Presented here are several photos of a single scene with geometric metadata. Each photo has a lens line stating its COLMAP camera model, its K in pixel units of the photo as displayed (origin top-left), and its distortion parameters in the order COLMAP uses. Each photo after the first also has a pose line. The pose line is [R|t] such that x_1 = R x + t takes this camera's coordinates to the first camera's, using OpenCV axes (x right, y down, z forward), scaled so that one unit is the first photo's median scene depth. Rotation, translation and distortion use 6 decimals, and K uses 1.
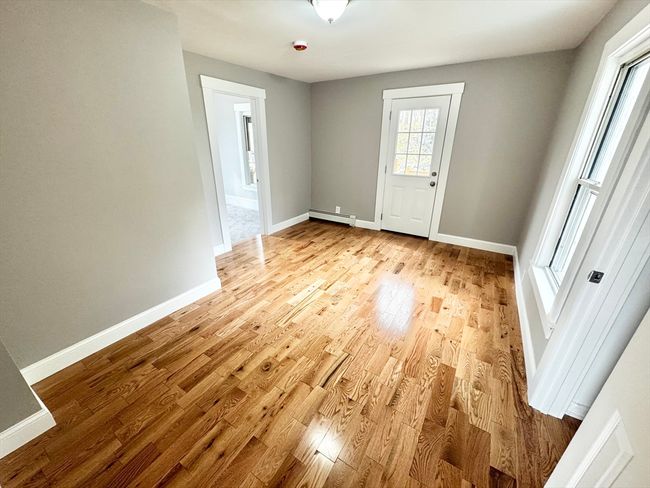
lens RADIAL K [[258.4, 0, 327.3], [0, 258.4, 244.0], [0, 0, 1]] dist [-0.000315, 0.000132]
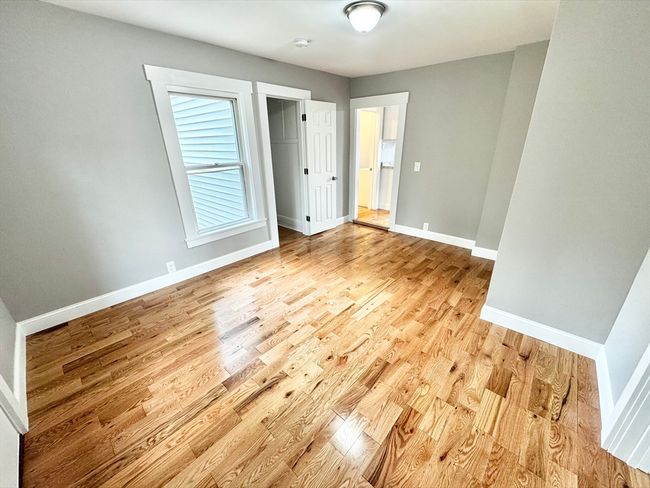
lens RADIAL K [[258.4, 0, 326.0], [0, 258.4, 244.5], [0, 0, 1]] dist [-0.000315, 0.000132]
pose [[-0.983491, -0.065082, 0.168851, -0.048612], [0.069149, 0.727117, 0.683022, -0.585144], [-0.167227, 0.683421, -0.710613, 1.474231]]
